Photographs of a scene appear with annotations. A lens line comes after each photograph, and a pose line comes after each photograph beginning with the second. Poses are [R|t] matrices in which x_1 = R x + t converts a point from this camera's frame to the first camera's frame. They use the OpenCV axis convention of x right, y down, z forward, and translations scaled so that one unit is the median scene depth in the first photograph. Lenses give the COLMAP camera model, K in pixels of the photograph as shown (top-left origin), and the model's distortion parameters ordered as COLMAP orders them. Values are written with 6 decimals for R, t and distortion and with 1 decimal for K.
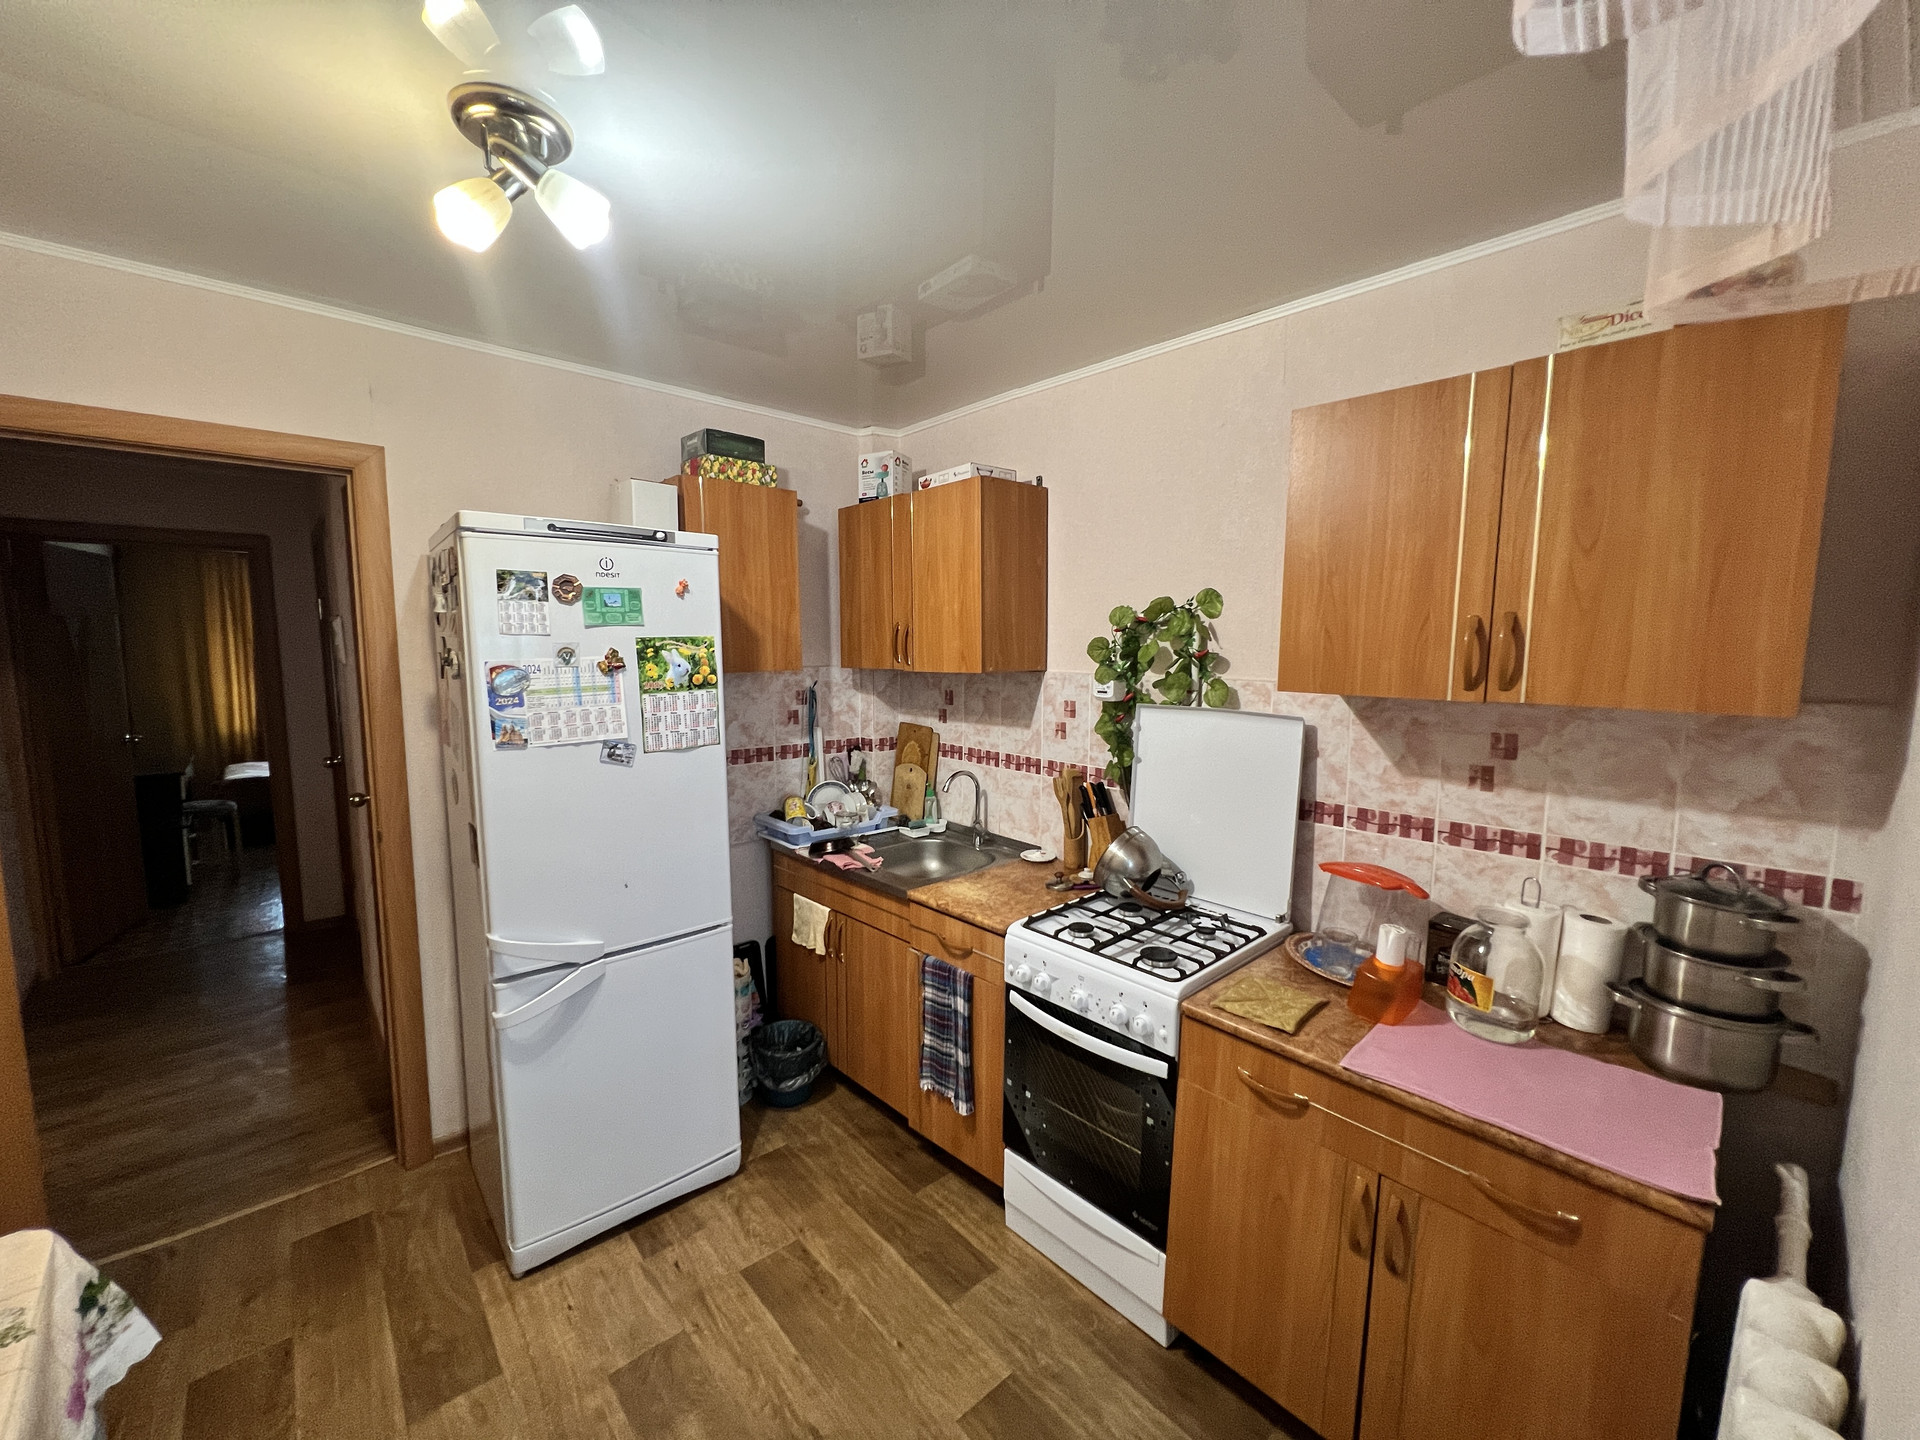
lens RADIAL K [[769.2, 0, 955.6], [0, 769.2, 714.0], [0, 0, 1]] dist [-0.001169, 0.000002]
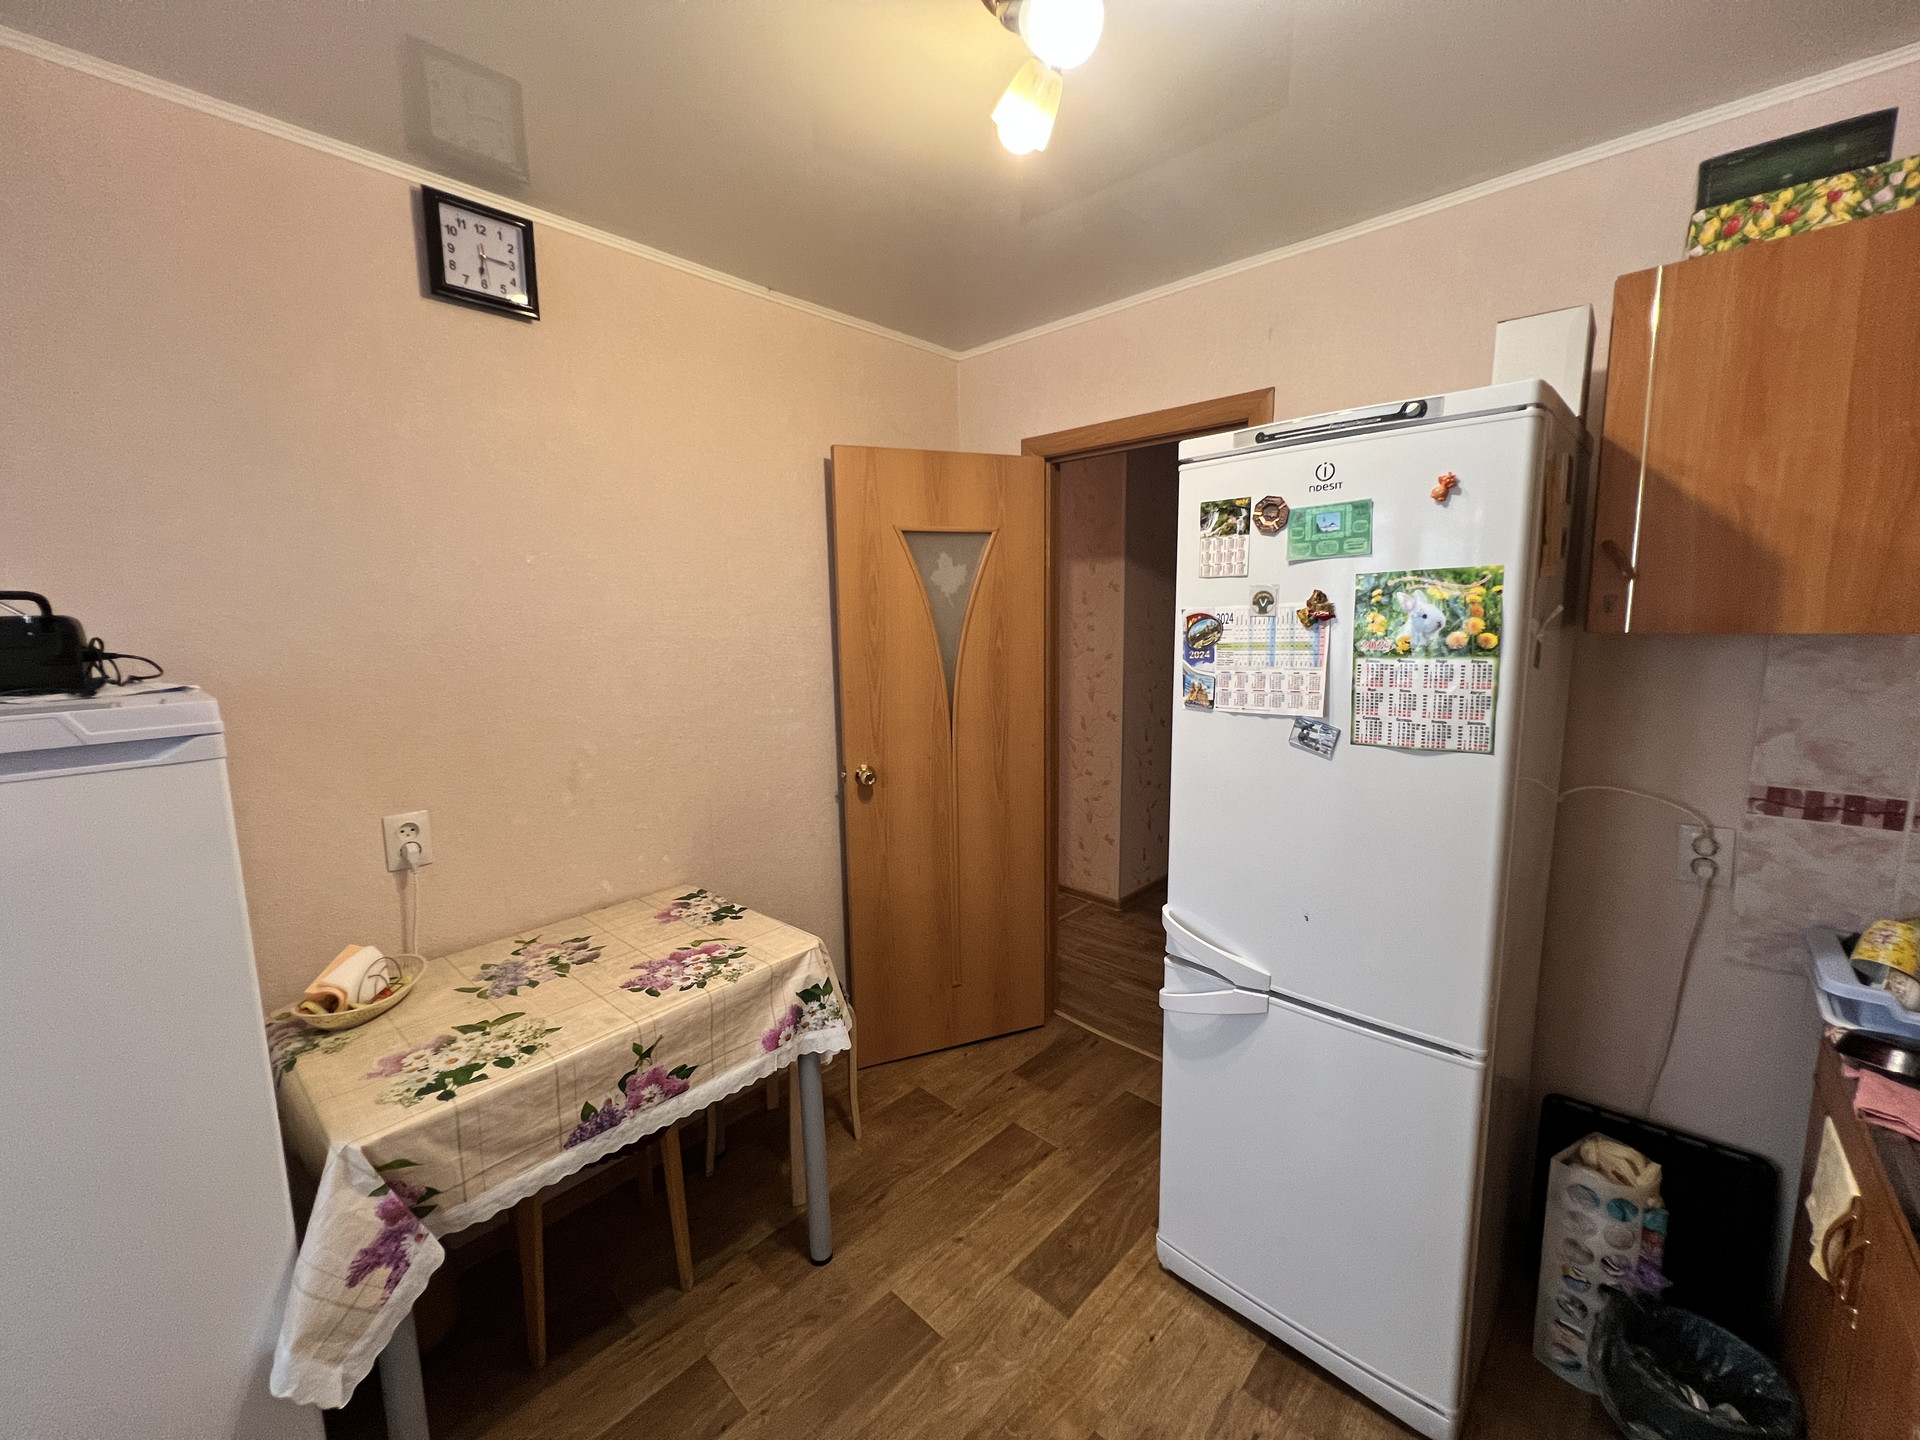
lens RADIAL K [[769.2, 0, 955.6], [0, 769.2, 714.0], [0, 0, 1]] dist [-0.001169, 0.000002]
pose [[0.083645, 0.129110, -0.988096, 0.249281], [-0.076476, 0.989478, 0.122817, -0.033934], [0.993557, 0.065293, 0.092638, 0.604657]]
